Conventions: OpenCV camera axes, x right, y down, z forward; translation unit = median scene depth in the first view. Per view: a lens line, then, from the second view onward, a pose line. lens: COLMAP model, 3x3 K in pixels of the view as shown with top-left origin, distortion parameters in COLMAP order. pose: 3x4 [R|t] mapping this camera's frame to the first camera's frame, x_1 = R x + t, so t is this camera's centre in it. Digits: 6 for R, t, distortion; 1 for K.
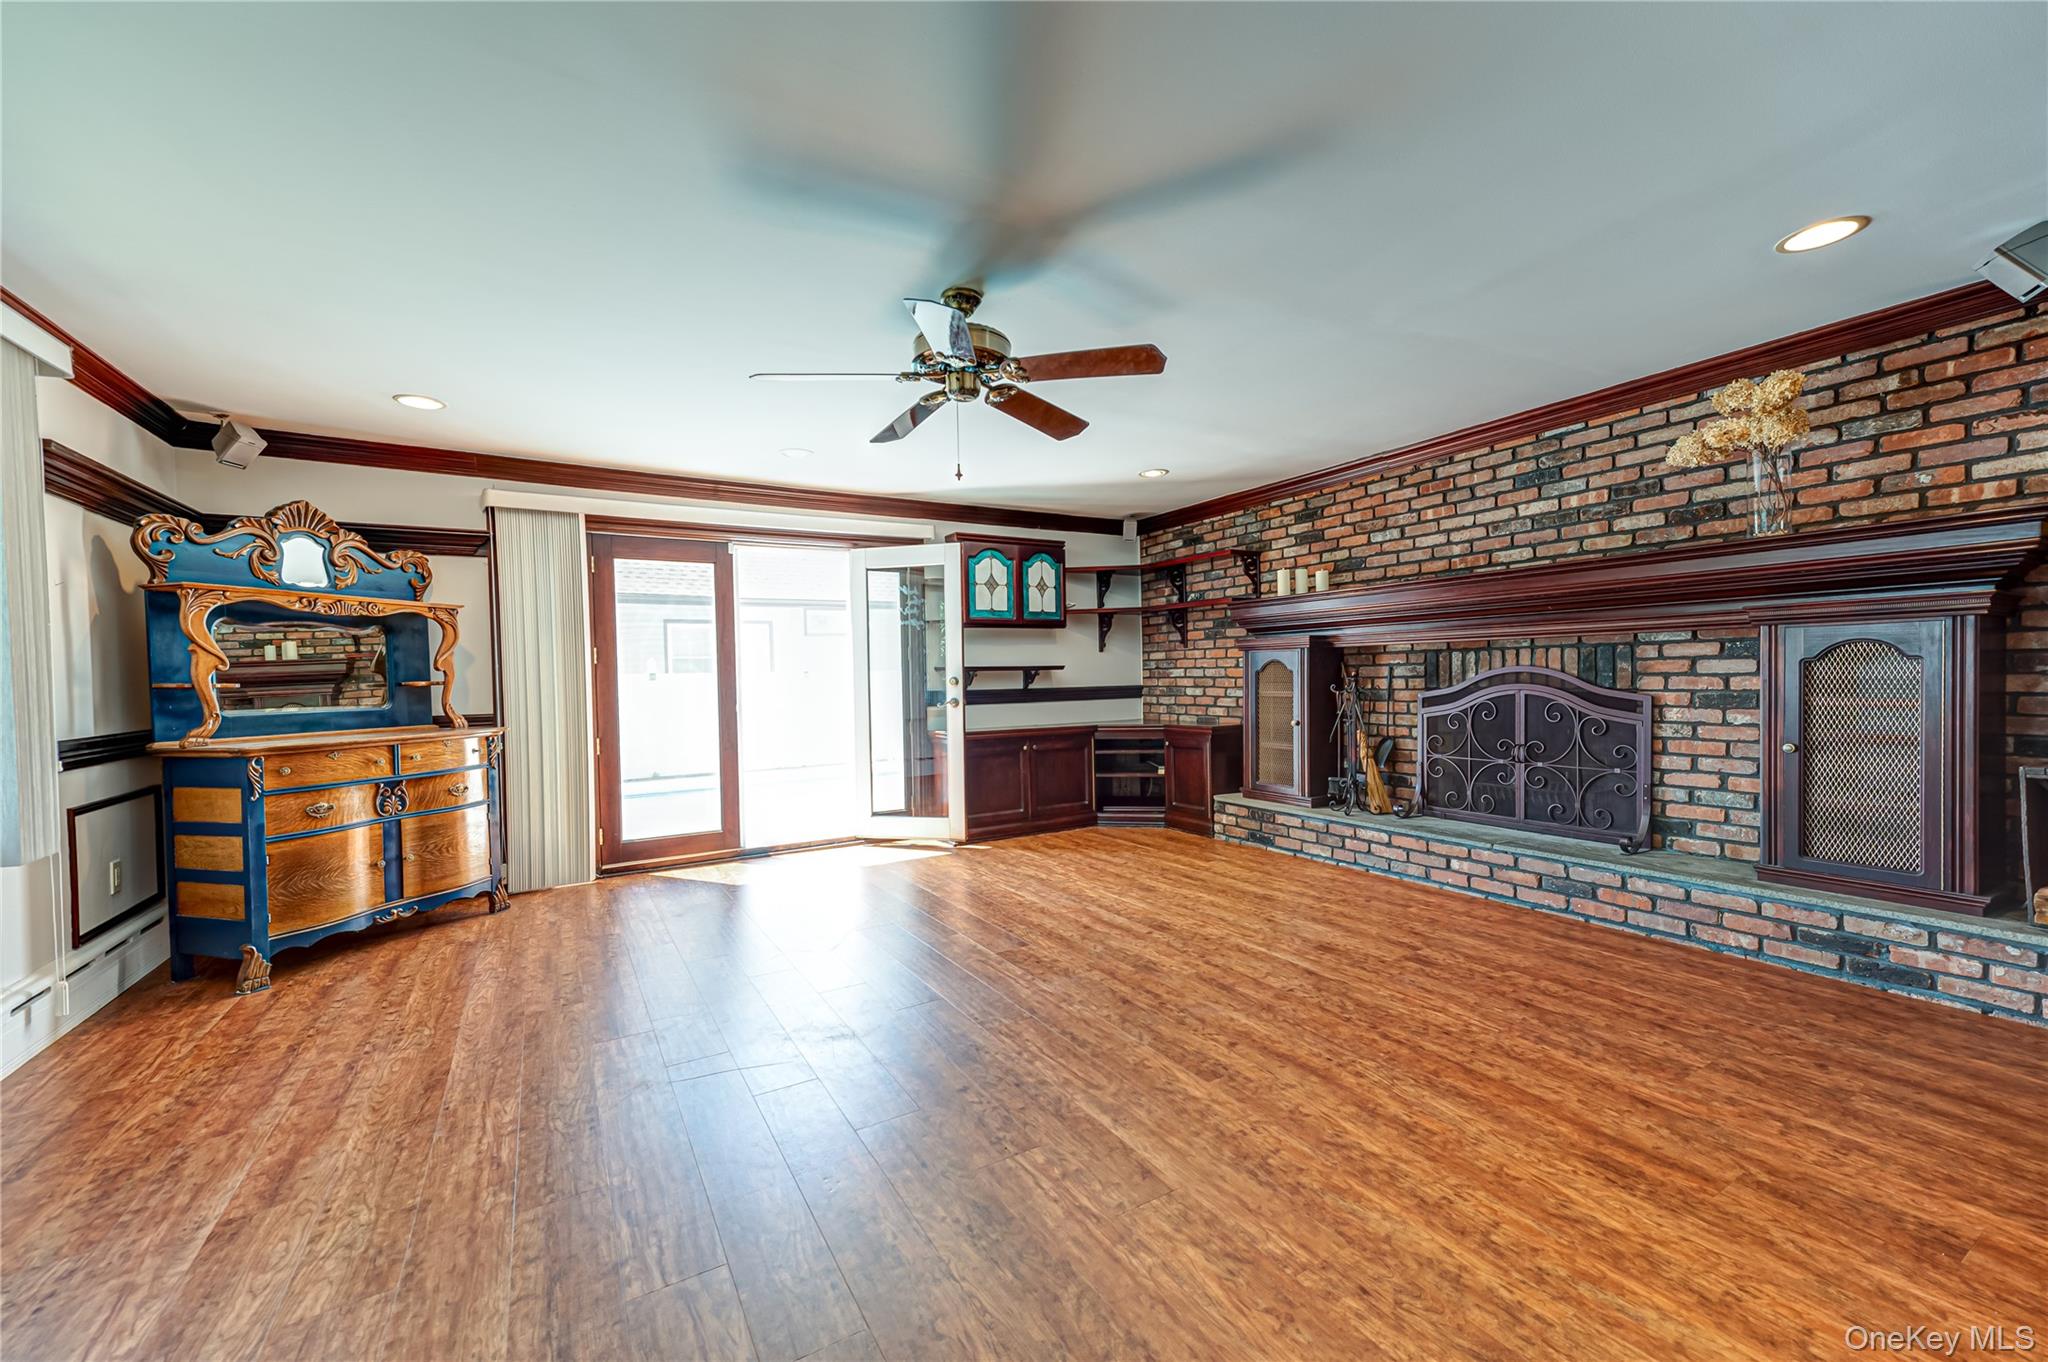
lens RADIAL K [[806.2, 0, 1023.3], [0, 806.2, 685.3], [0, 0, 1]] dist [0.012929, -0.000471]
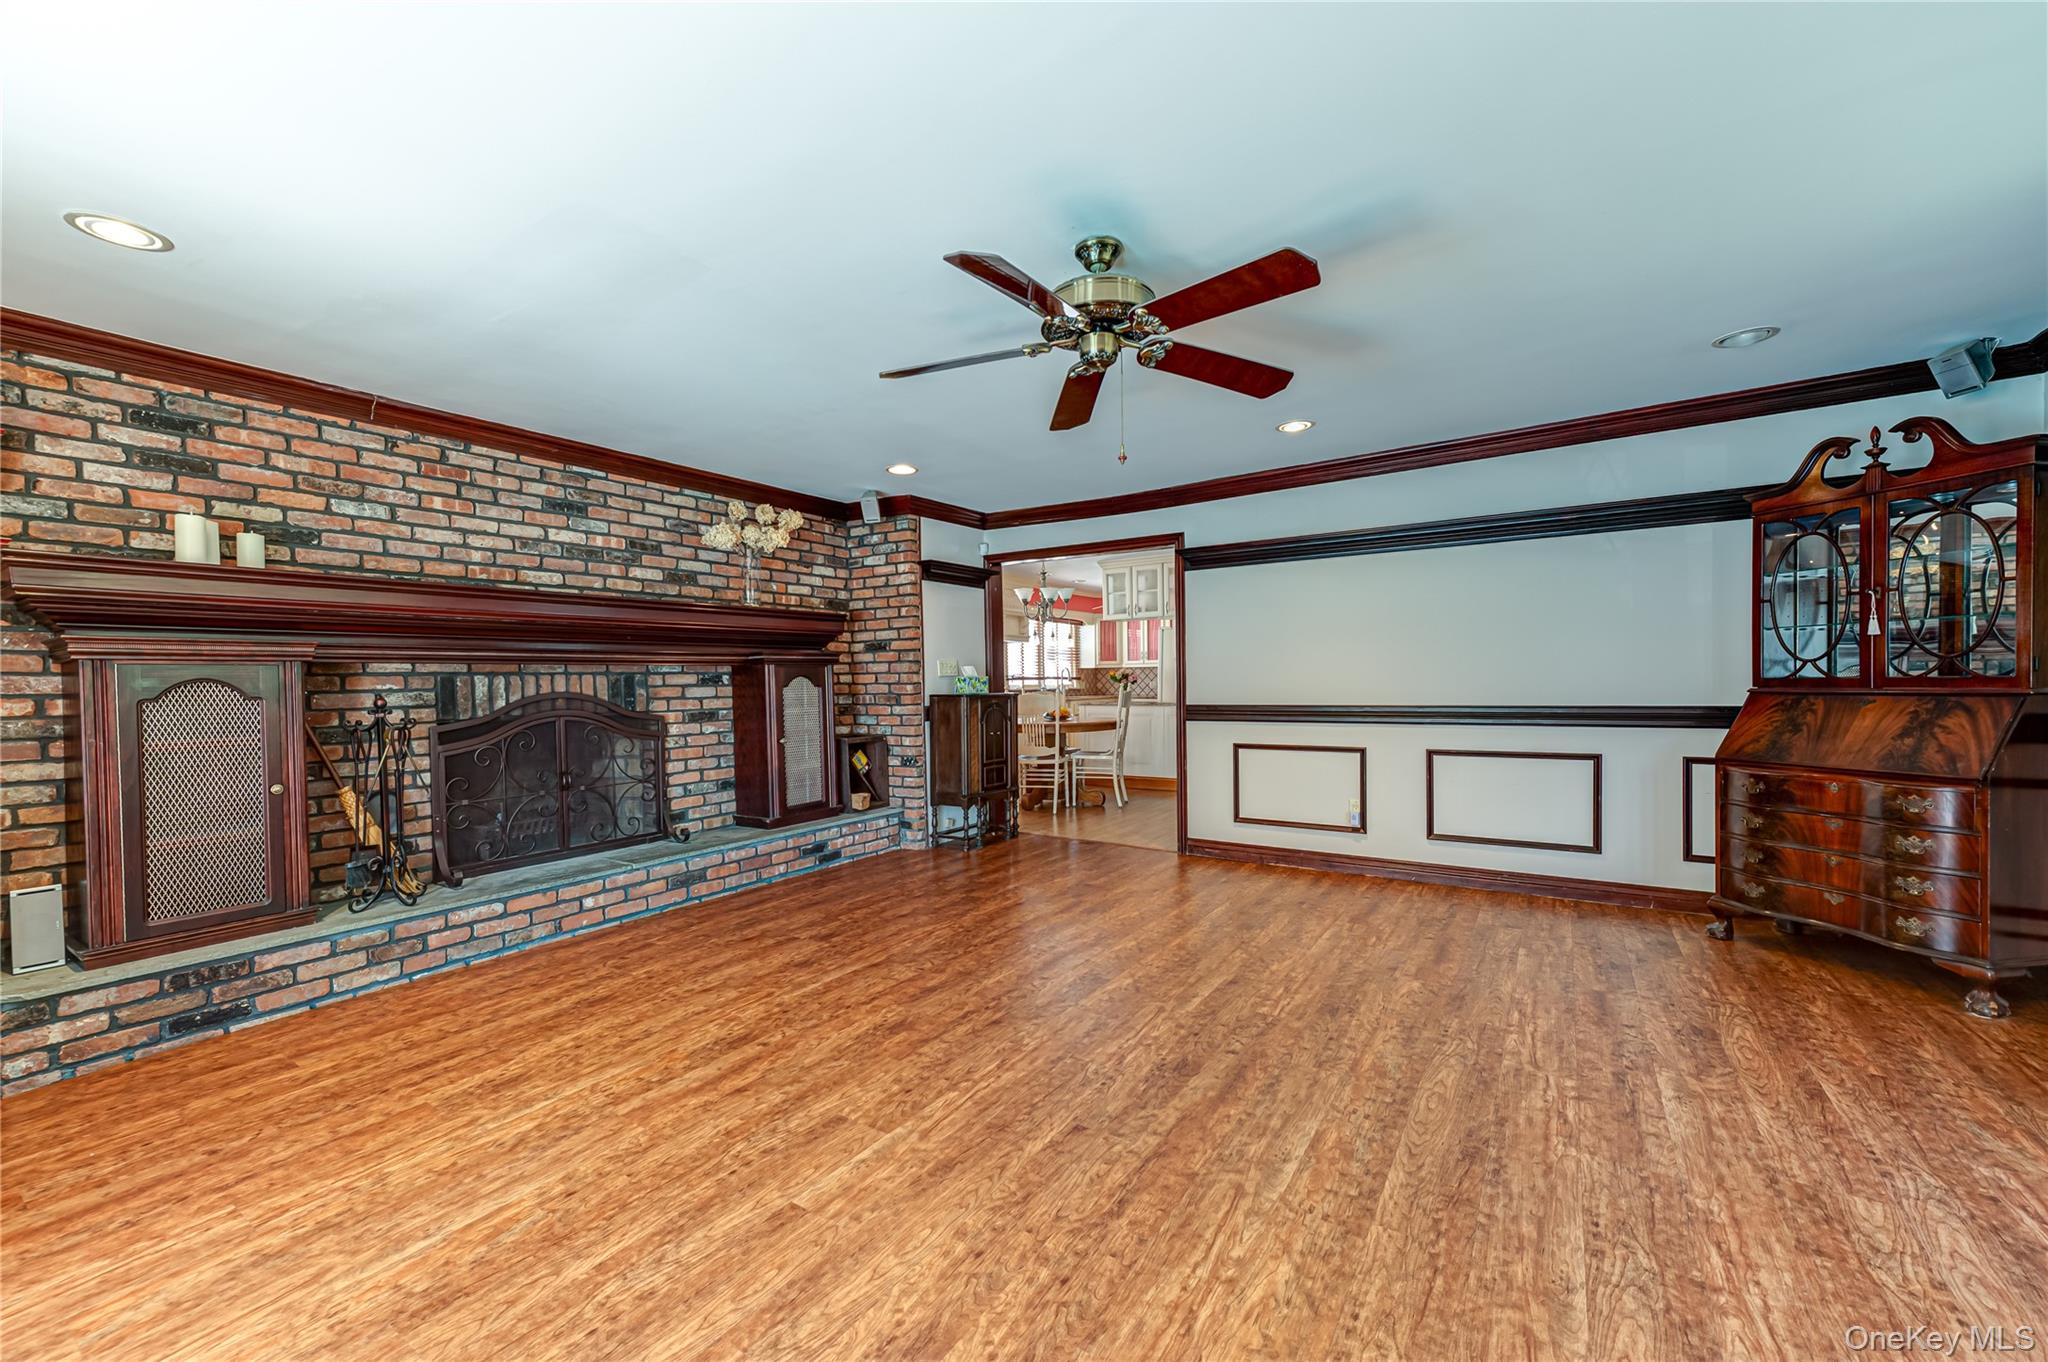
lens RADIAL K [[798.2, 0, 1019.9], [0, 798.2, 690.1], [0, 0, 1]] dist [0.016864, -0.000059]
pose [[-0.424529, 0.016990, 0.905255, -0.537951], [0.039690, 0.999212, -0.000141, -0.004283], [-0.904544, 0.035869, -0.424869, 0.964997]]
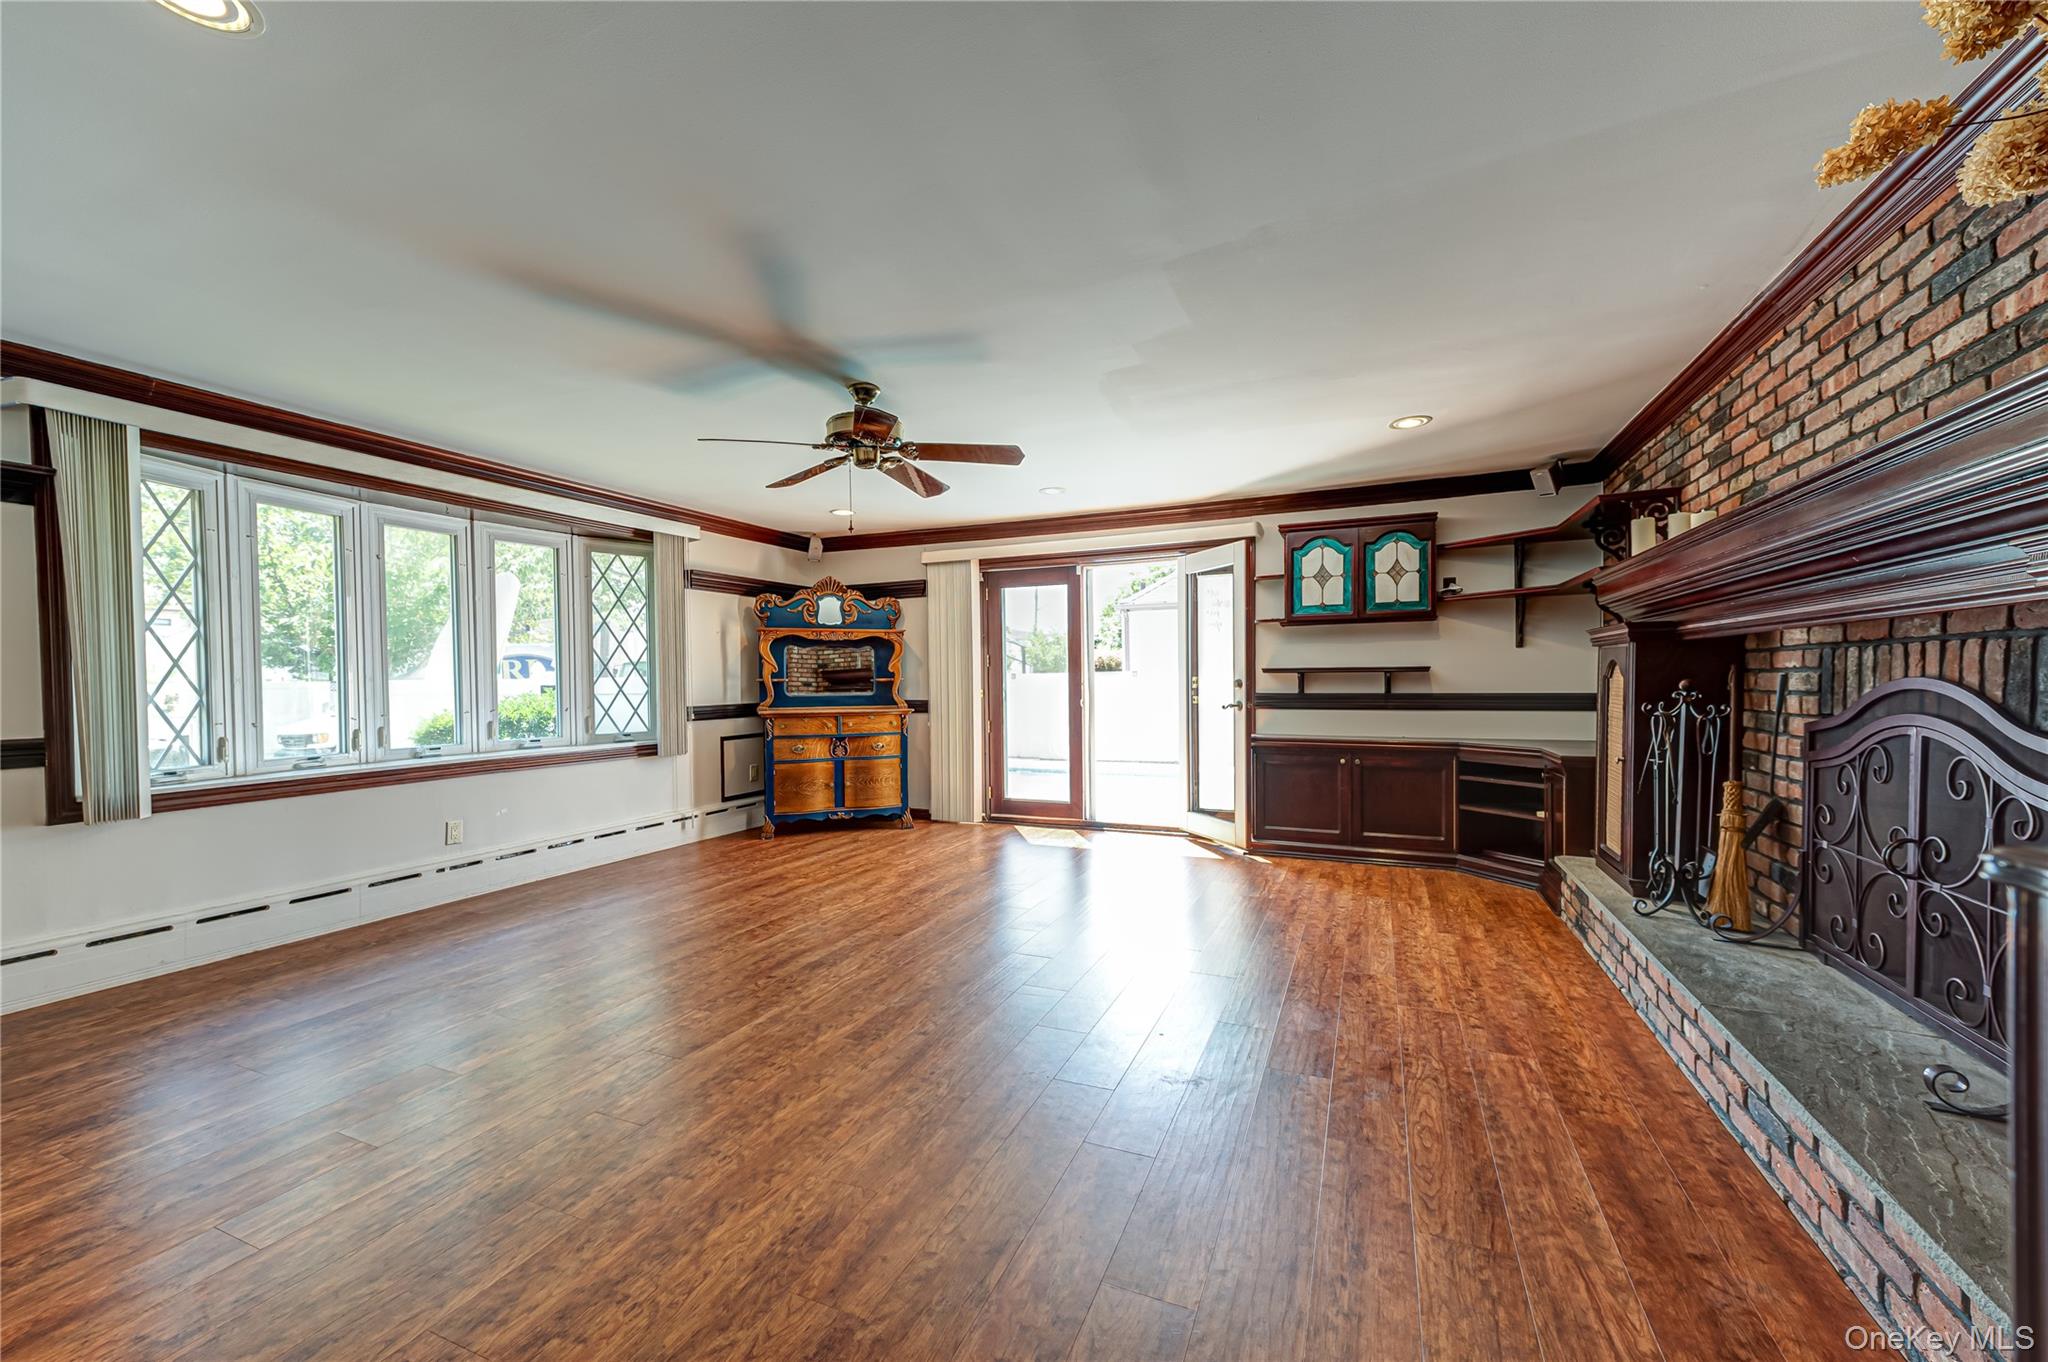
lens RADIAL K [[806.2, 0, 1023.3], [0, 806.2, 685.3], [0, 0, 1]] dist [0.012929, -0.000471]
pose [[0.578556, 0.020766, -0.815379, 0.745302], [-0.012253, 0.999784, 0.016768, -0.021775], [0.815551, 0.000289, 0.578685, 0.305611]]
